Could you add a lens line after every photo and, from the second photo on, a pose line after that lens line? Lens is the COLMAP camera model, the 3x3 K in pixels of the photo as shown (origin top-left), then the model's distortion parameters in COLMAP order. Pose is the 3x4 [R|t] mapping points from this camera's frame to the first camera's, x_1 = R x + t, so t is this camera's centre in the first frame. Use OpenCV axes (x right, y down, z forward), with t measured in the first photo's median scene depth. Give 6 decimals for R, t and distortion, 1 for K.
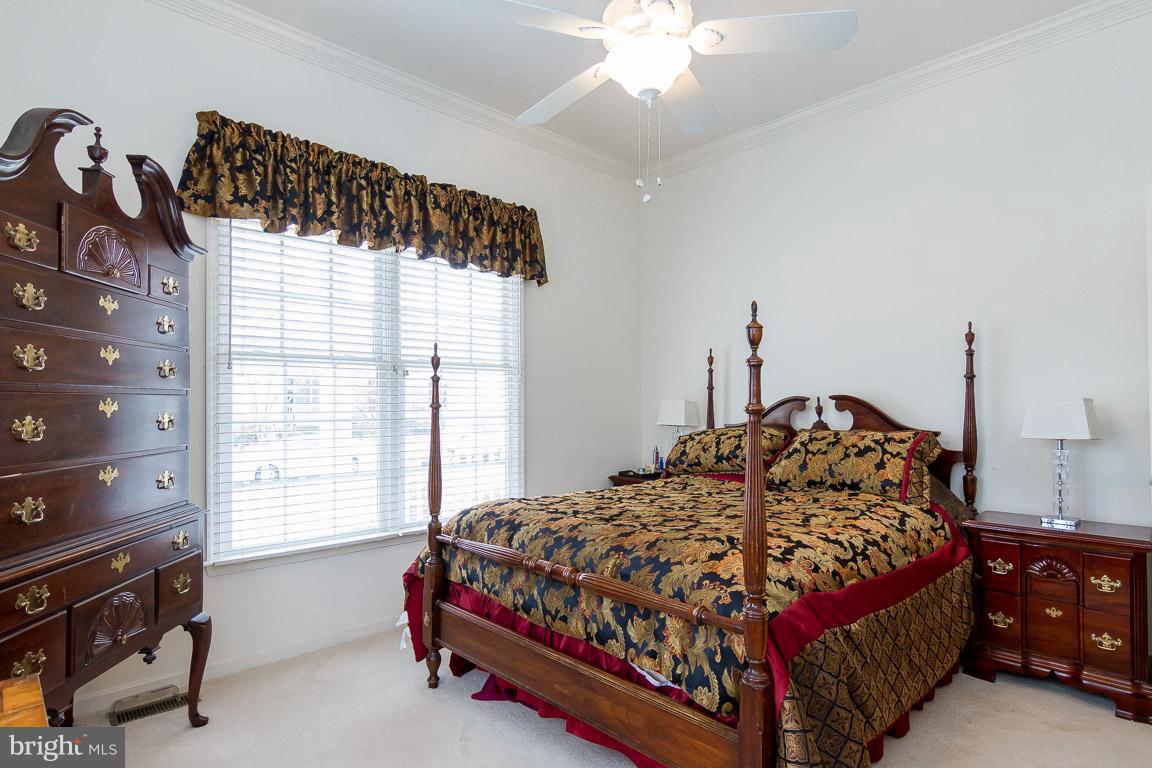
lens RADIAL K [[604.0, 0, 587.3], [0, 604.0, 399.6], [0, 0, 1]] dist [0.001564, 0.000072]
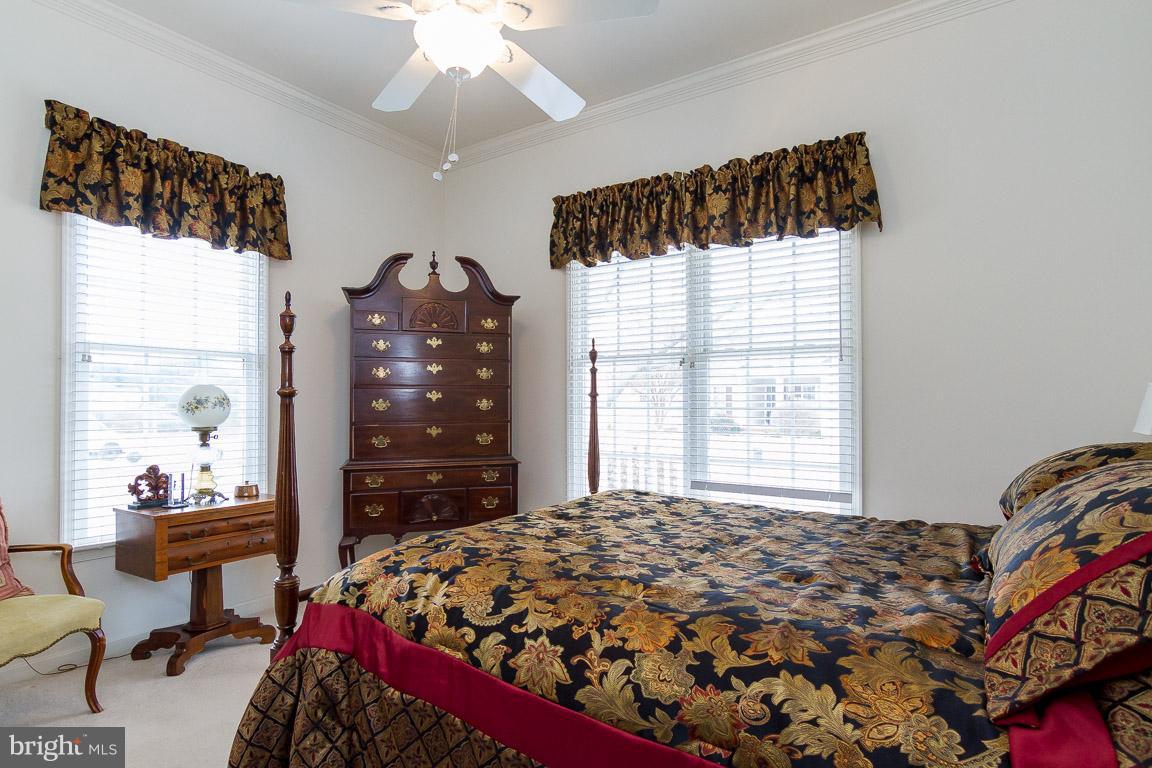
lens RADIAL K [[604.0, 0, 587.3], [0, 604.0, 399.6], [0, 0, 1]] dist [0.001564, 0.000072]
pose [[0.211514, 0.000324, -0.977375, 0.836791], [0.006018, 0.999981, 0.001633, 0.017251], [0.977357, -0.006227, 0.211507, 0.753128]]
